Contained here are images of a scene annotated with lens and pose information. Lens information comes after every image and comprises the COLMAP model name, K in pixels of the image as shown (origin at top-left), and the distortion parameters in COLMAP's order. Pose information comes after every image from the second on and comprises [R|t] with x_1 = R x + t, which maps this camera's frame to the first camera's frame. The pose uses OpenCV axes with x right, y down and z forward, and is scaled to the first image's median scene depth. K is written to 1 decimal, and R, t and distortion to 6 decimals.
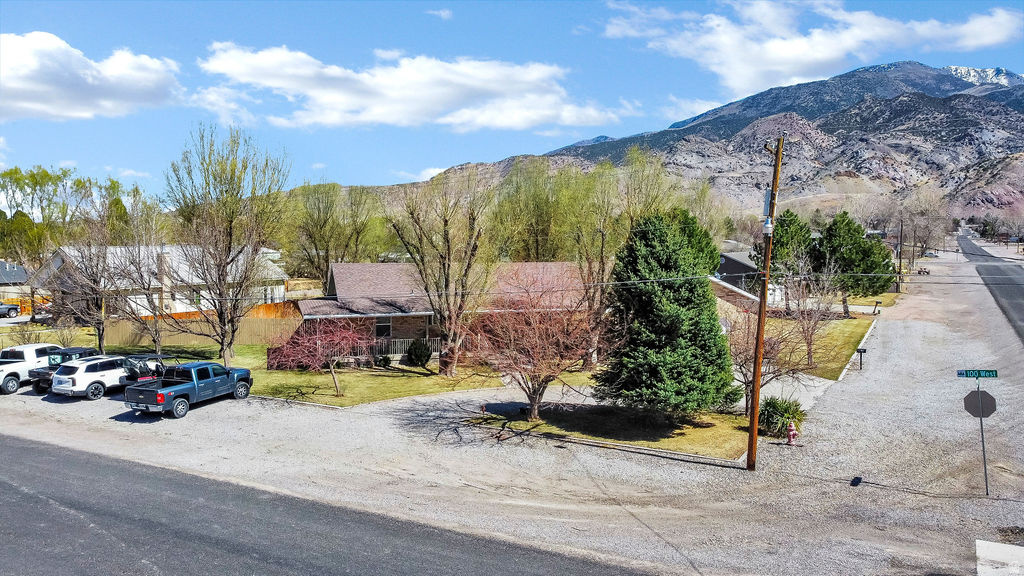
lens RADIAL K [[777.5, 0, 512.0], [0, 777.5, 288.0], [0, 0, 1]] dist [0.003164, -0.002747]
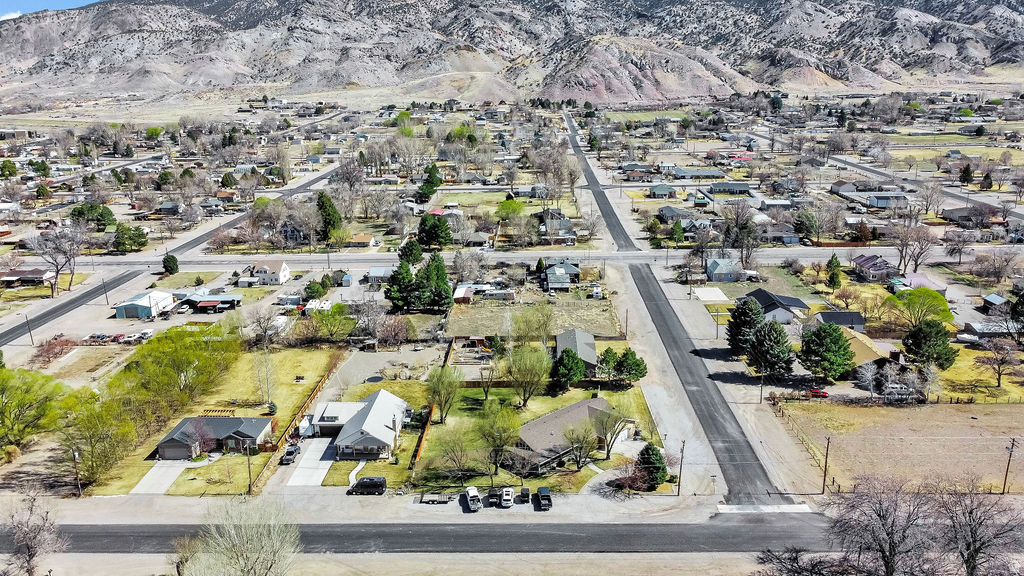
lens RADIAL K [[777.5, 0, 512.0], [0, 777.5, 288.0], [0, 0, 1]] dist [0.003164, -0.002747]
pose [[0.886111, -0.130281, 0.444786, -2.066650], [0.041157, 0.978007, 0.204472, -1.641289], [-0.461643, -0.162878, 0.871984, -2.087386]]
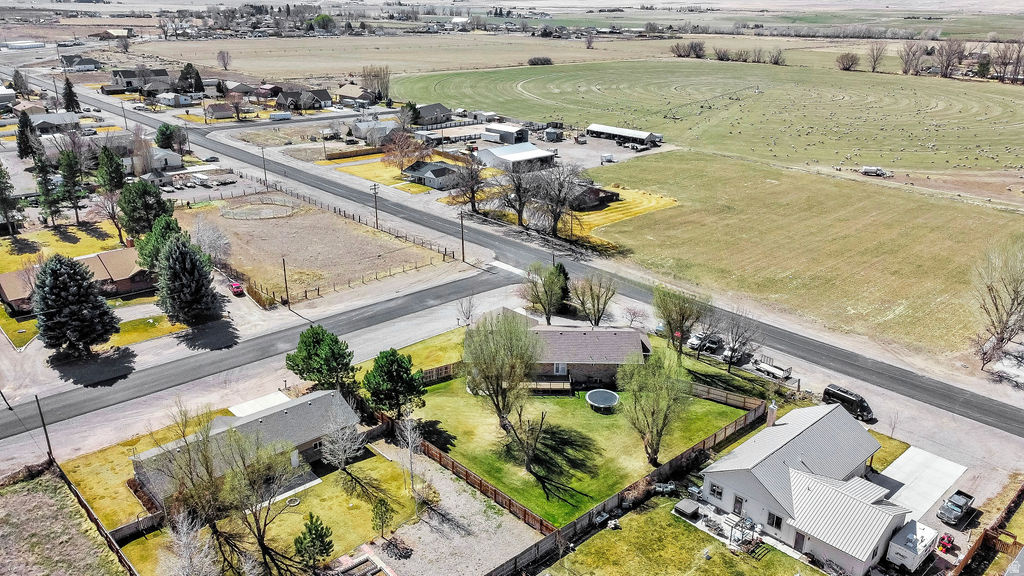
lens RADIAL K [[777.5, 0, 512.0], [0, 777.5, 288.0], [0, 0, 1]] dist [0.003164, -0.002747]
pose [[-0.954046, -0.114946, 0.276737, -0.666184], [0.009103, 0.911960, 0.410179, -1.492785], [-0.299521, 0.393849, -0.869005, 4.161852]]
